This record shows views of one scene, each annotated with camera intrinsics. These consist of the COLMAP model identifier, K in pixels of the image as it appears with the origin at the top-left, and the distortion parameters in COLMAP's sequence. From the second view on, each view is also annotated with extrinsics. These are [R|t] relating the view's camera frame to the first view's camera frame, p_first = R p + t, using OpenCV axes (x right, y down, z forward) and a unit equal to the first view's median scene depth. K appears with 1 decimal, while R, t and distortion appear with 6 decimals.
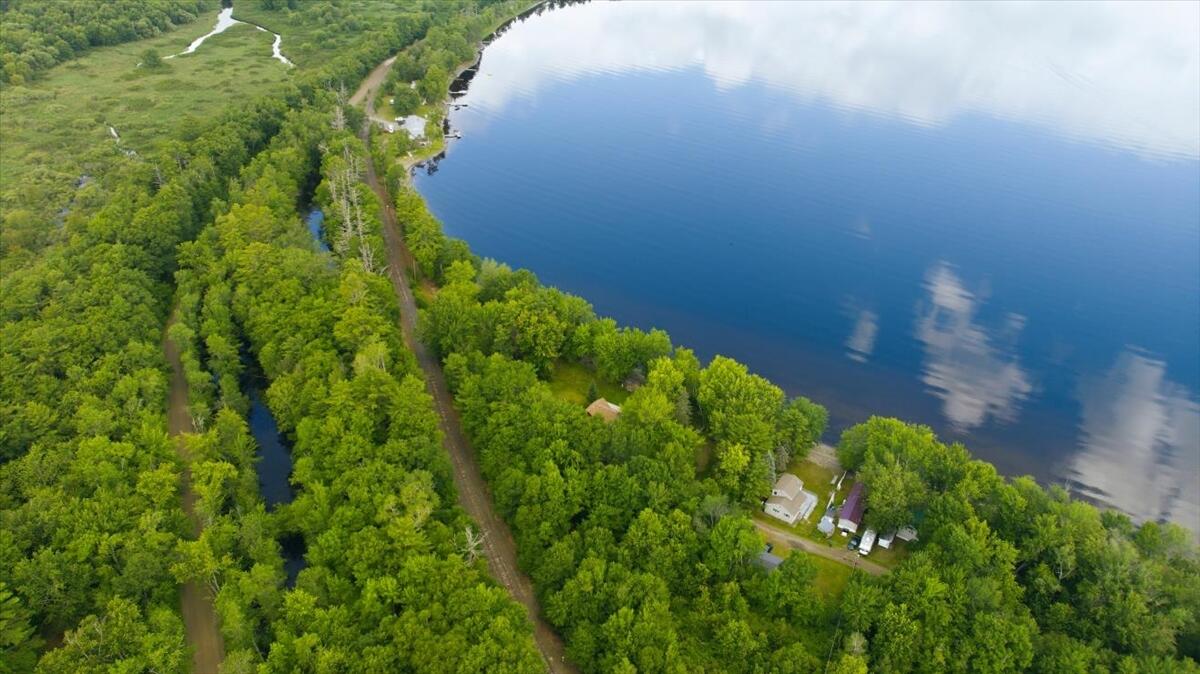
lens RADIAL K [[844.5, 0, 600.0], [0, 844.5, 337.0], [0, 0, 1]] dist [-0.080468, 0.089426]
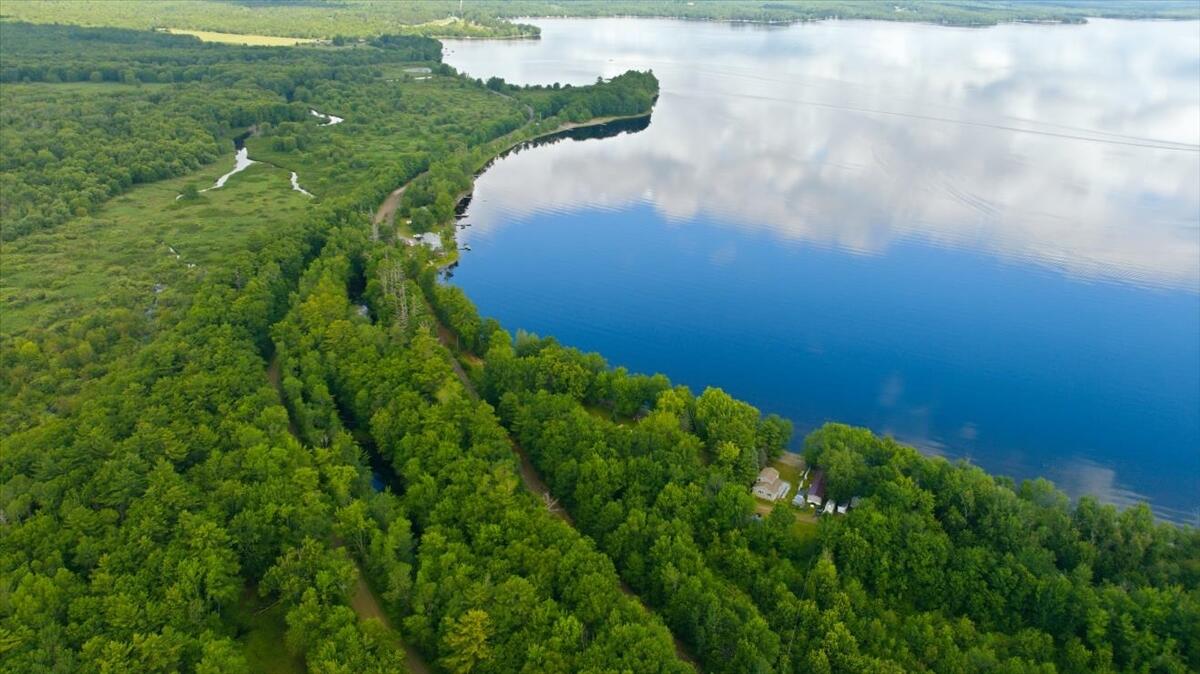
lens RADIAL K [[844.5, 0, 600.0], [0, 844.5, 337.0], [0, 0, 1]] dist [-0.080468, 0.089426]
pose [[0.997796, -0.028571, 0.059894, -0.111186], [0.037611, 0.987087, -0.155709, 0.149383], [-0.054672, 0.157618, 0.985986, -0.323296]]
